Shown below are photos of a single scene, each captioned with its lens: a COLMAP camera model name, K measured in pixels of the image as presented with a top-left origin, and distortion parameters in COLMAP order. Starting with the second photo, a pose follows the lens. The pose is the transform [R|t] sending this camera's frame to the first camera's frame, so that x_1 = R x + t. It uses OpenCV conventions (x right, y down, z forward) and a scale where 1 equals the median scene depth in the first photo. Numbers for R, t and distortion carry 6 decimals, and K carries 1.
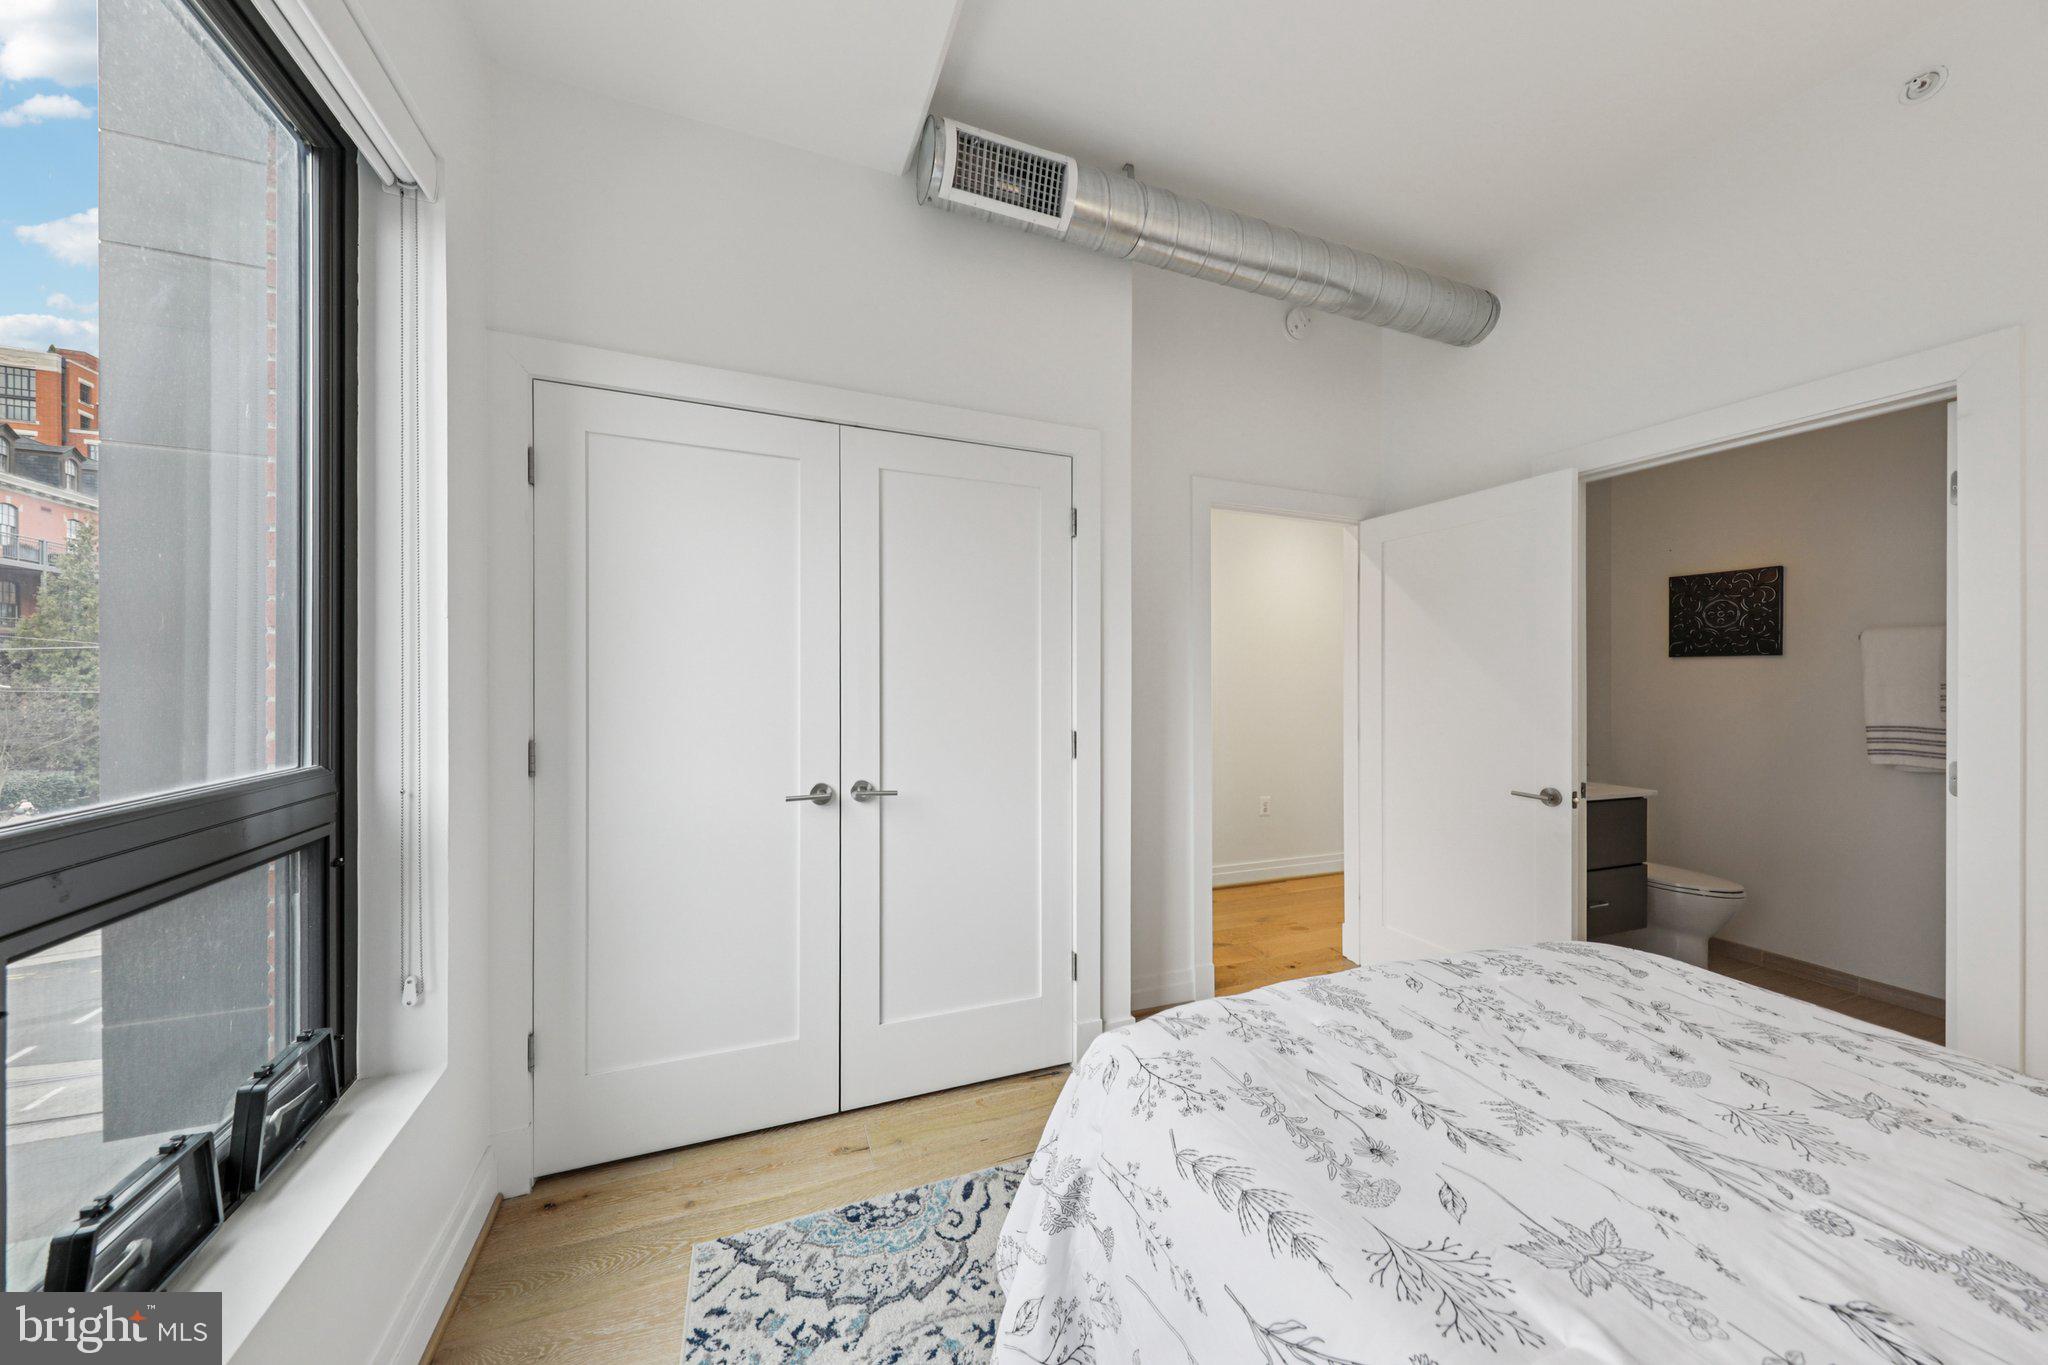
lens RADIAL K [[692.1, 0, 1022.5], [0, 692.1, 677.2], [0, 0, 1]] dist [0.010482, -0.004336]
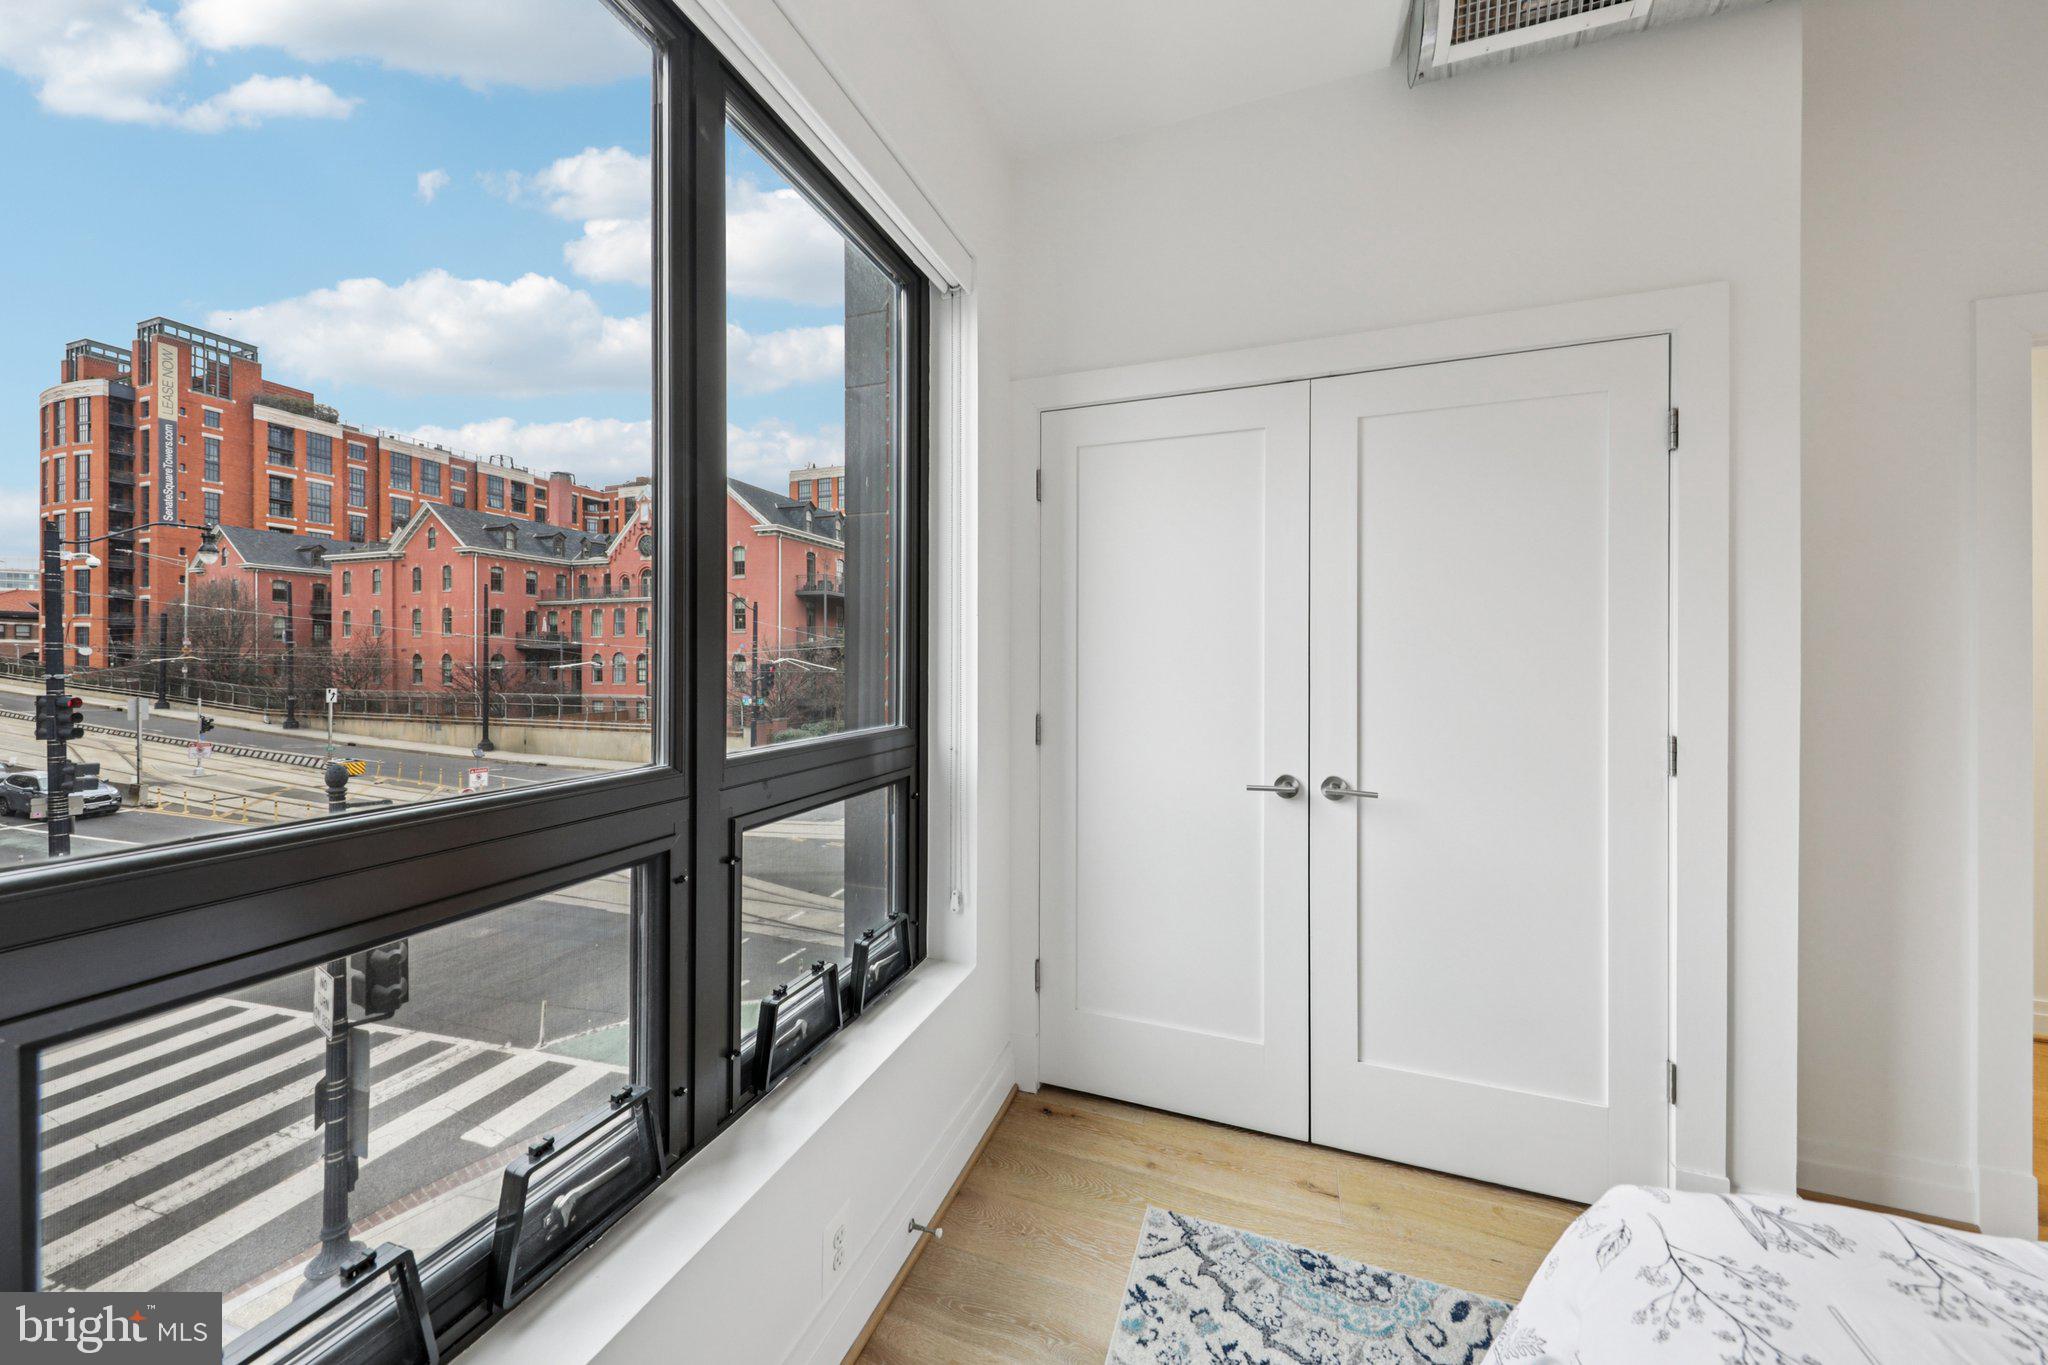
lens RADIAL K [[722.9, 0, 1020.9], [0, 722.9, 659.7], [0, 0, 1]] dist [0.013580, -0.003735]
pose [[0.746402, -0.008065, -0.665447, 0.119714], [0.006746, 0.999967, -0.004554, 0.002932], [0.665461, -0.001090, 0.746431, 0.062272]]
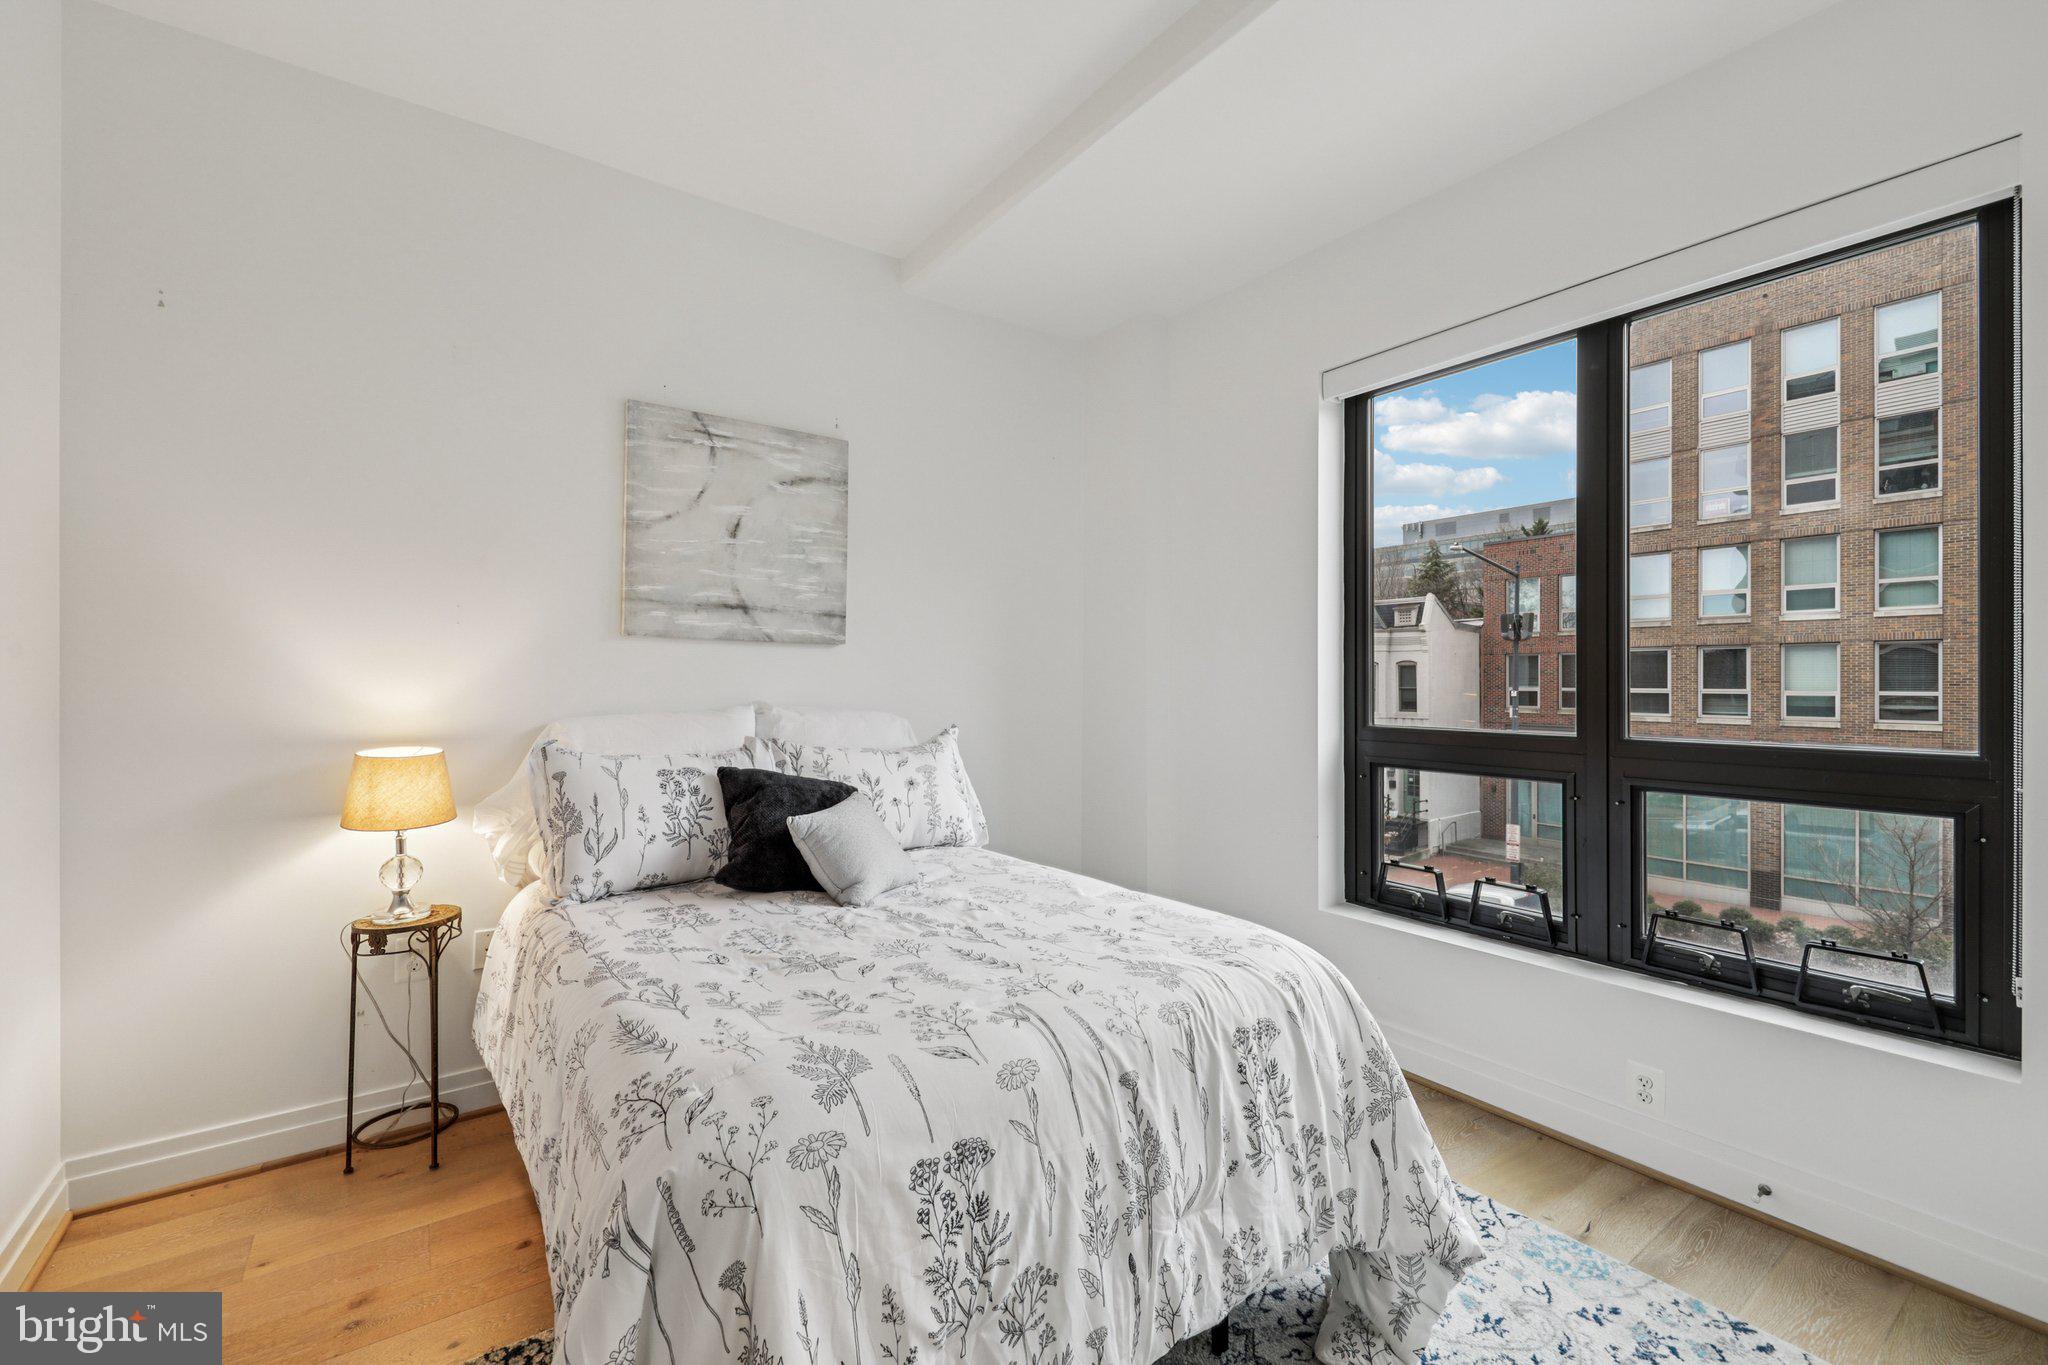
lens RADIAL K [[872.8, 0, 1024.0], [0, 872.8, 682.5], [0, 0, 1]] dist [0.011546, 0.000025]
pose [[-0.971207, -0.006864, -0.238138, 0.784351], [-0.006940, 0.999976, -0.000519, 0.017334], [0.238136, 0.001148, -0.971231, 1.830288]]
